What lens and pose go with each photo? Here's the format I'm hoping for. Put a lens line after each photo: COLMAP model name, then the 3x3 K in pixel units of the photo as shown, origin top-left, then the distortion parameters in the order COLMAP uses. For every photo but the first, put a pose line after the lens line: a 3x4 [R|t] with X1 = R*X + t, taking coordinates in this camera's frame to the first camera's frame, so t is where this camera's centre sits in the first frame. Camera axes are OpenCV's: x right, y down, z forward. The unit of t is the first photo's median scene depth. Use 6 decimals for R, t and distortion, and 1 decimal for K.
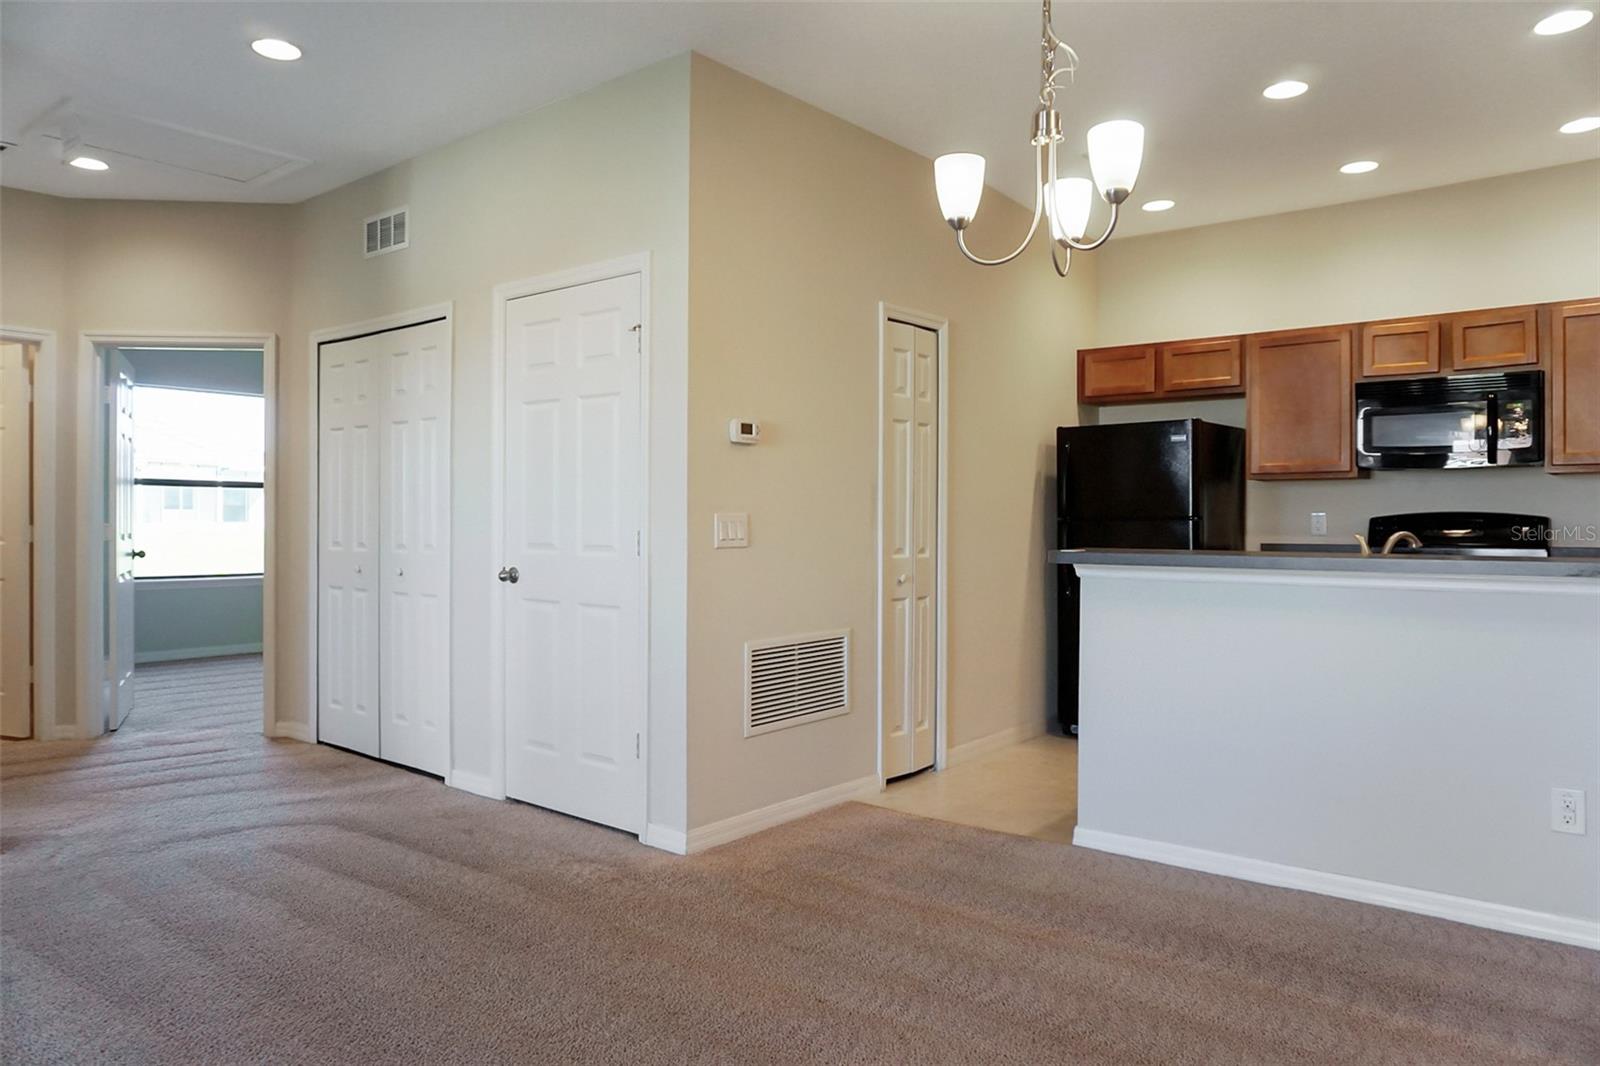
lens RADIAL K [[1075.9, 0, 792.3], [0, 1075.9, 515.3], [0, 0, 1]] dist [-0.033578, 0.023684]
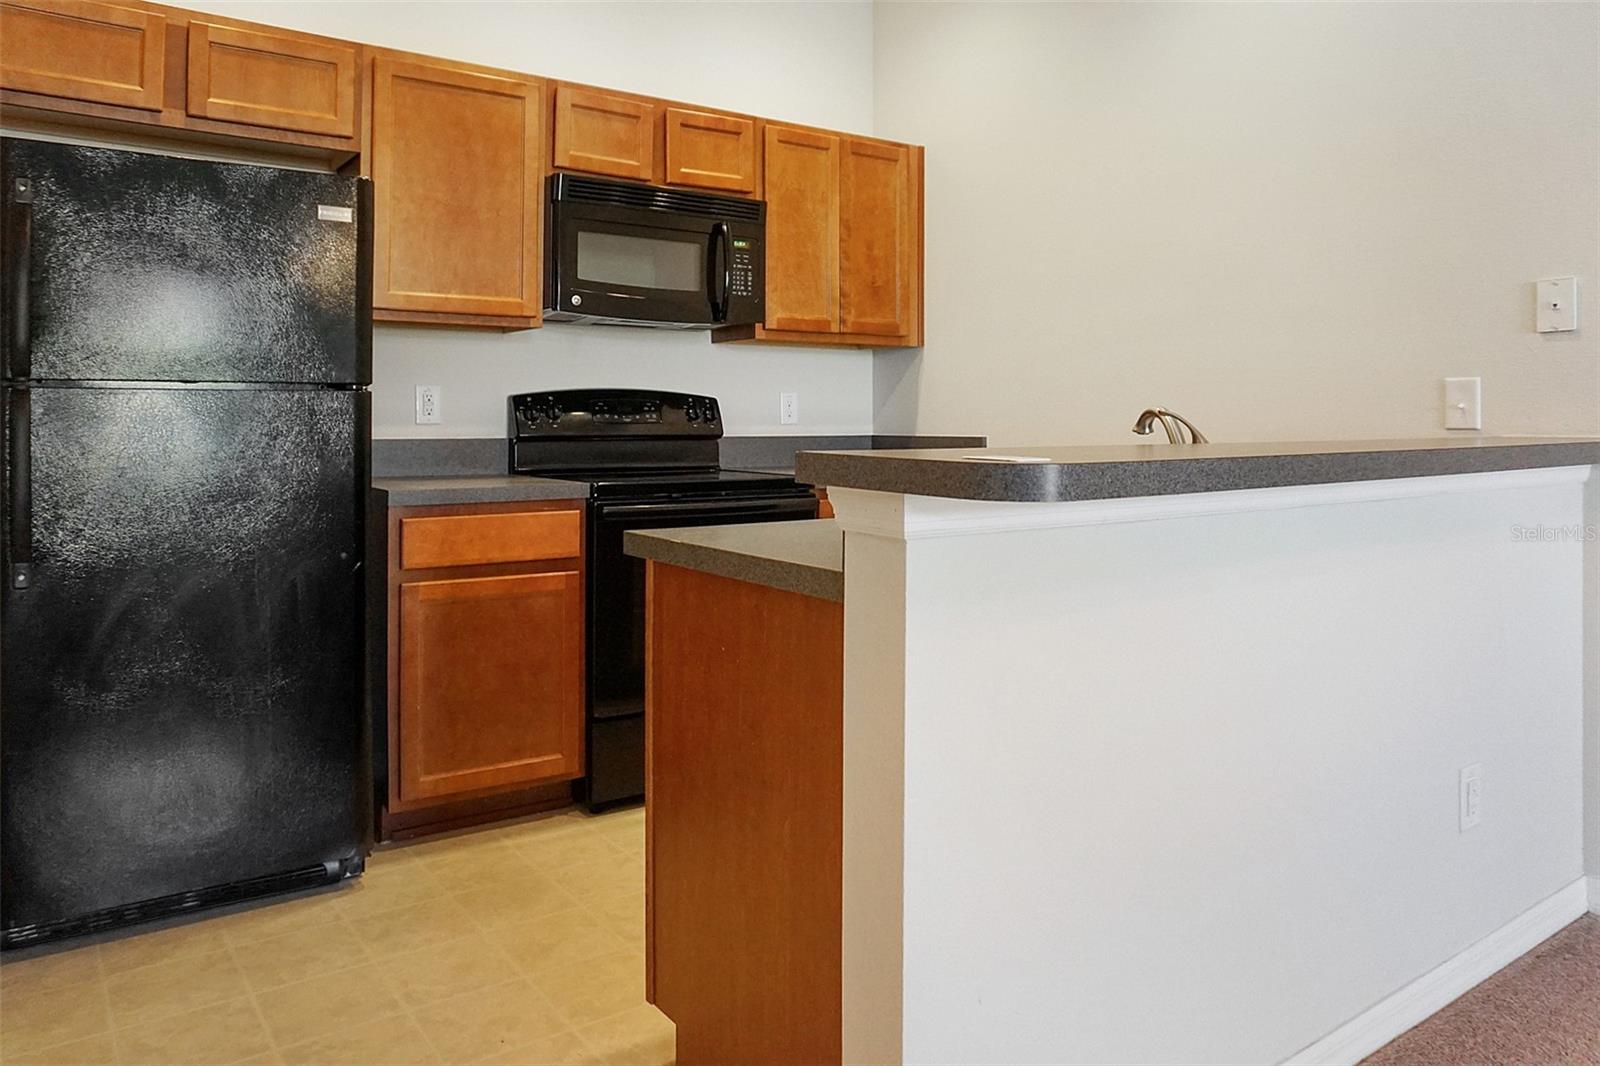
lens RADIAL K [[1075.9, 0, 790.3], [0, 1075.9, 397.3], [0, 0, 1]] dist [-0.033578, 0.023684]
pose [[0.268120, 0.013882, 0.963286, -0.027325], [-0.004442, 0.999903, -0.013174, 0.011916], [-0.963375, -0.000746, 0.268156, 0.739974]]
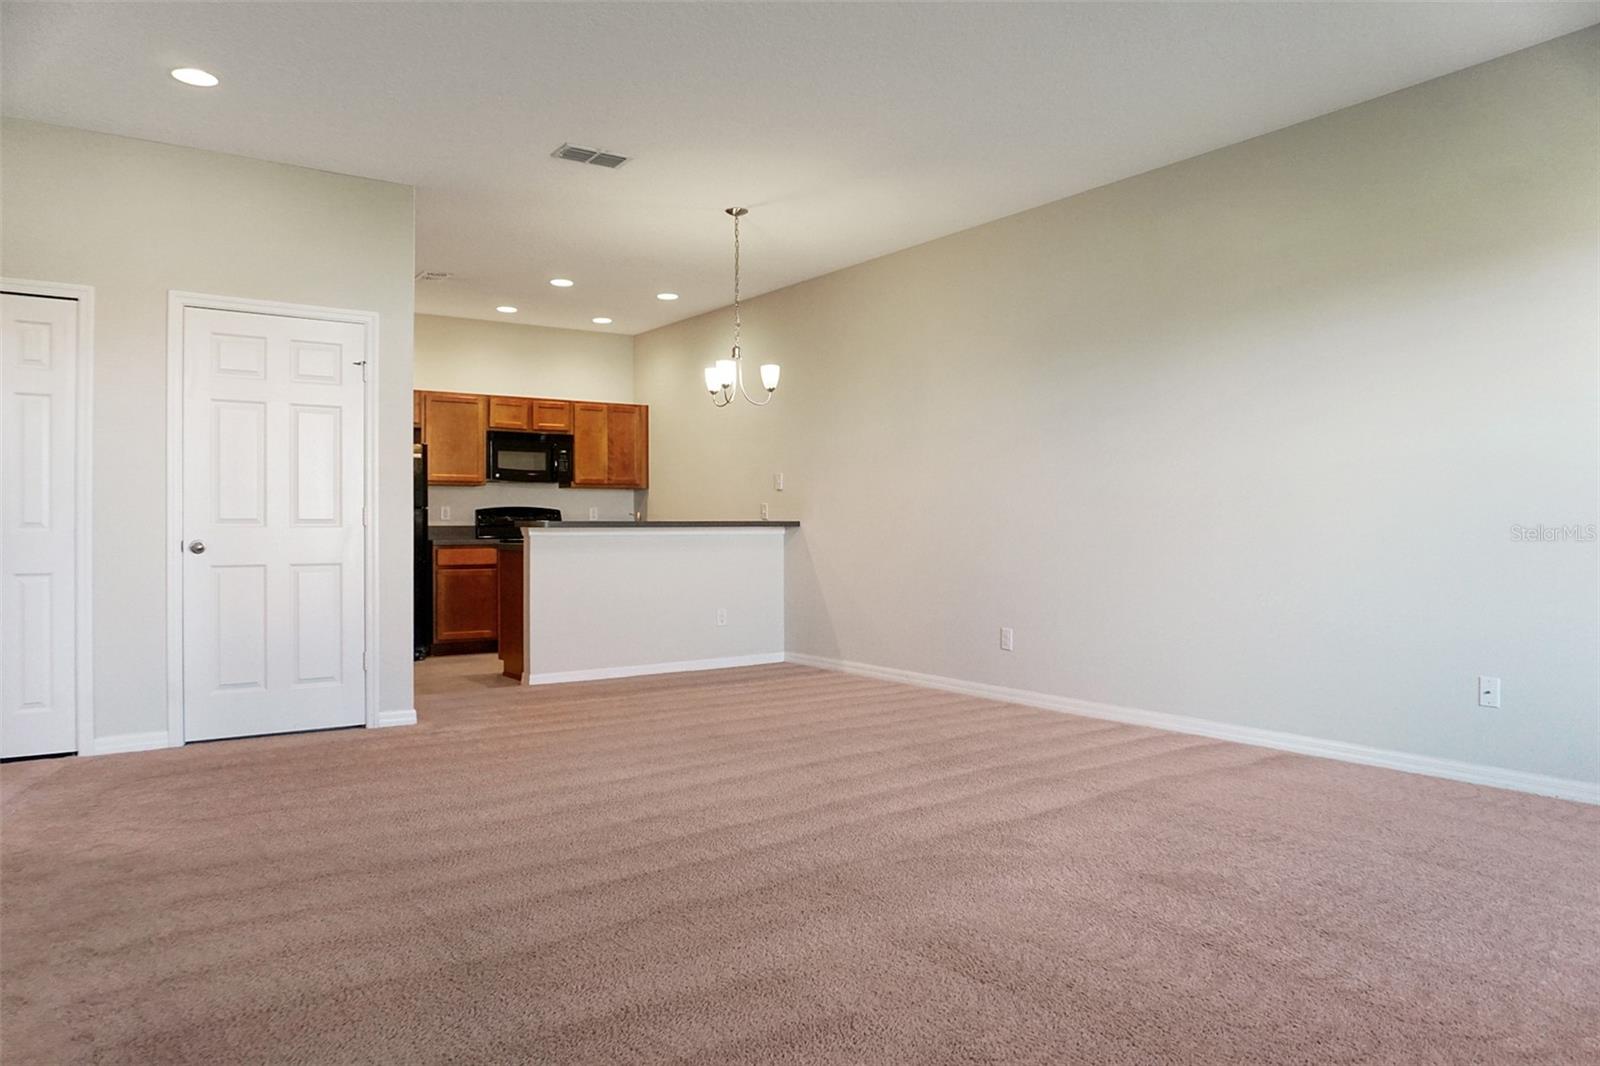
lens RADIAL K [[1075.9, 0, 801.1], [0, 1075.9, 526.1], [0, 0, 1]] dist [-0.033578, 0.023684]
pose [[0.265664, -0.002329, 0.964063, -1.052203], [0.000610, 0.999997, 0.002248, 0.027380], [-0.964066, -0.000009, 0.265665, 0.060692]]
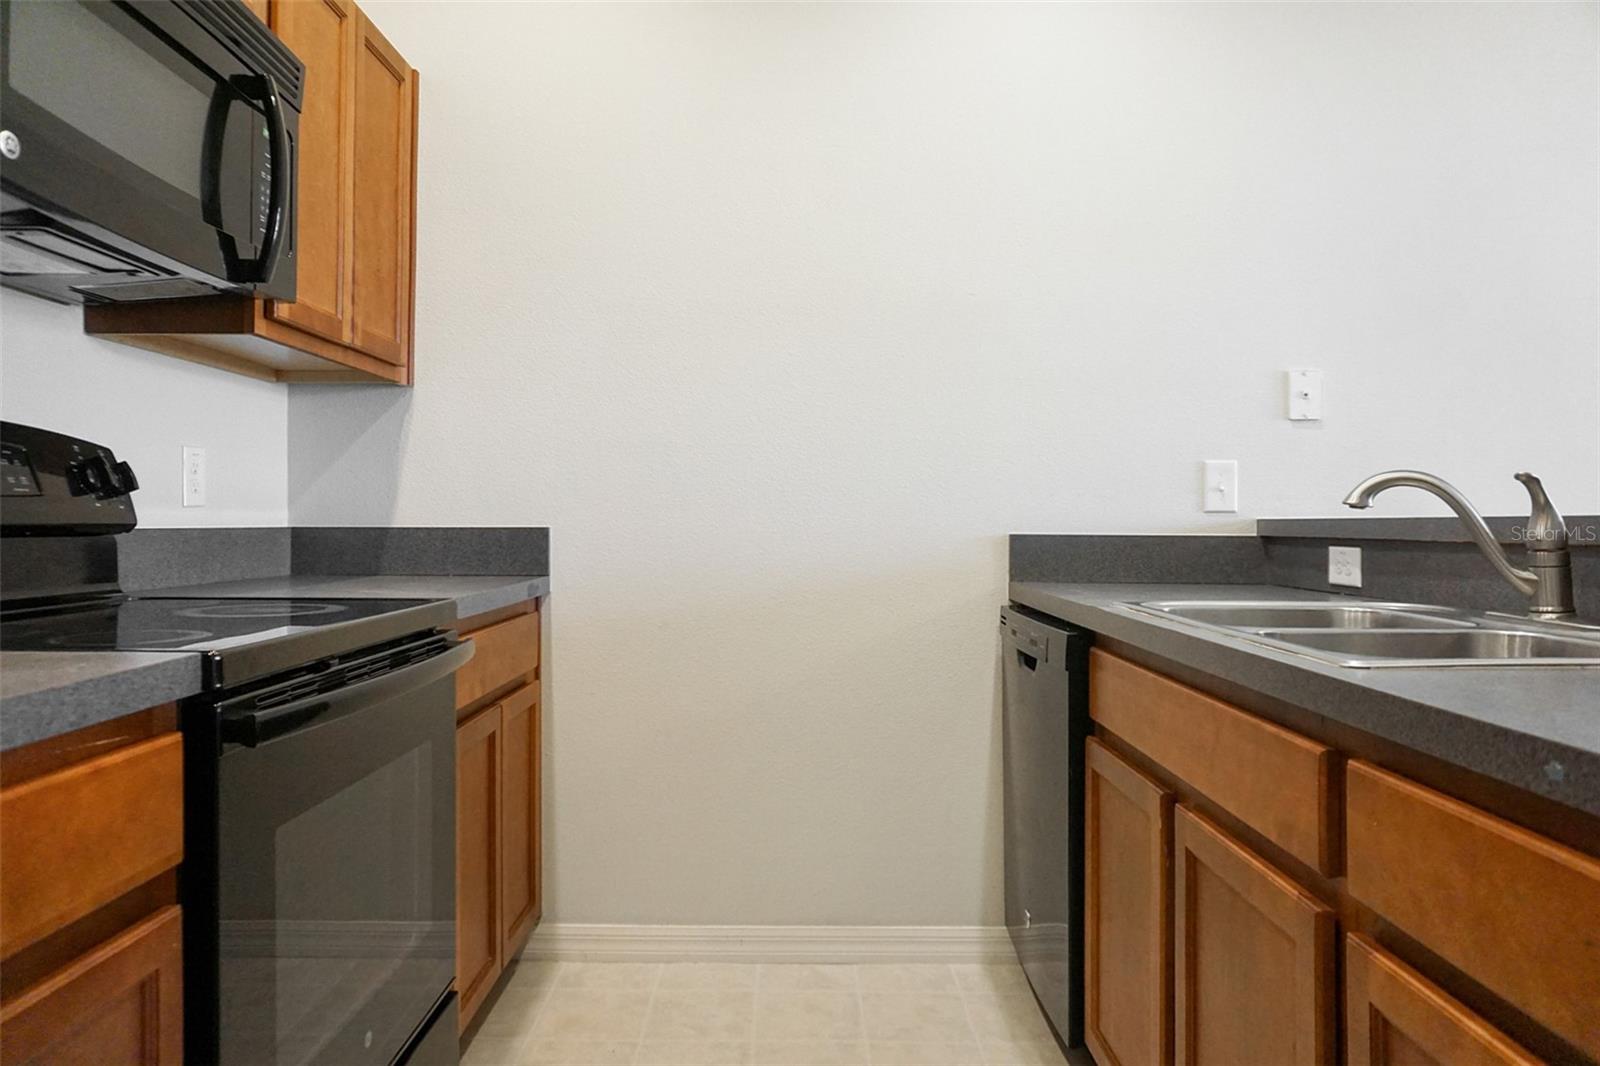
lens RADIAL K [[1075.9, 0, 797.5], [0, 1075.9, 524.9], [0, 0, 1]] dist [-0.033578, 0.023684]
pose [[-0.621021, -0.011163, 0.783715, 0.277108], [-0.010113, 0.999929, 0.006228, 0.024152], [-0.783729, -0.004058, -0.621090, 1.045547]]
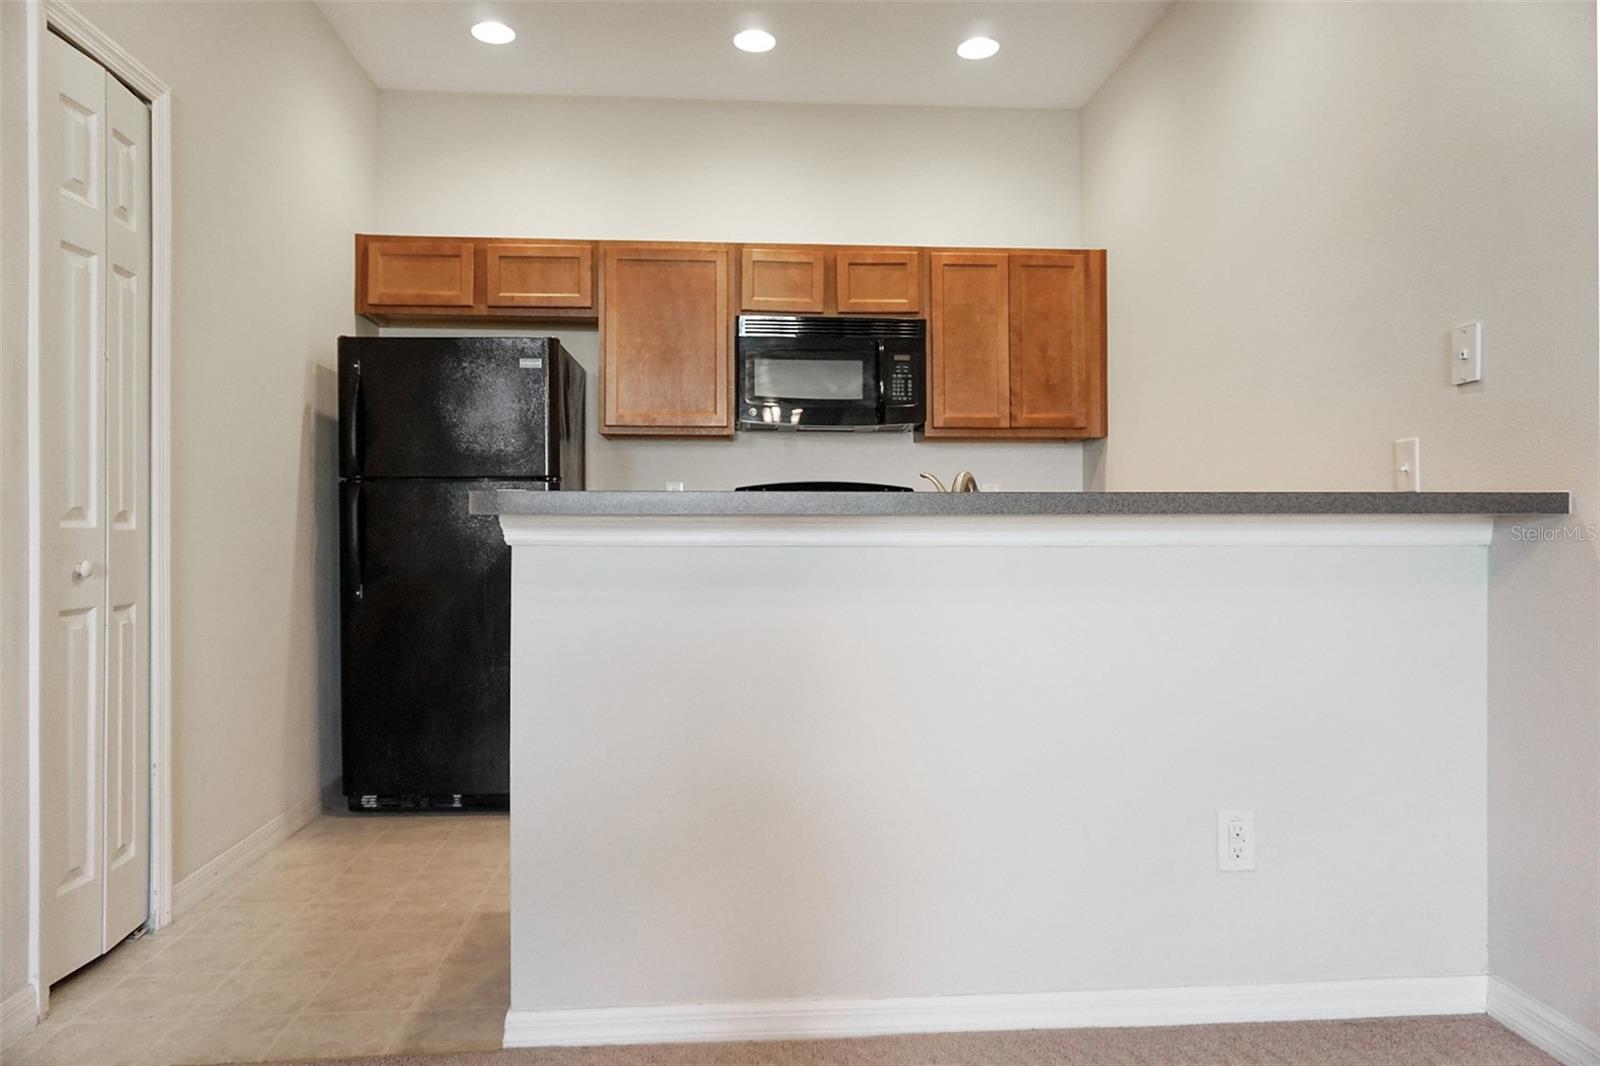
lens RADIAL K [[1075.9, 0, 798.0], [0, 1075.9, 543.9], [0, 0, 1]] dist [-0.033578, 0.023684]
pose [[0.720680, -0.006899, 0.693234, 0.000087], [-0.002316, 0.999921, 0.012358, 0.038704], [-0.693264, -0.010512, 0.720607, 0.402409]]
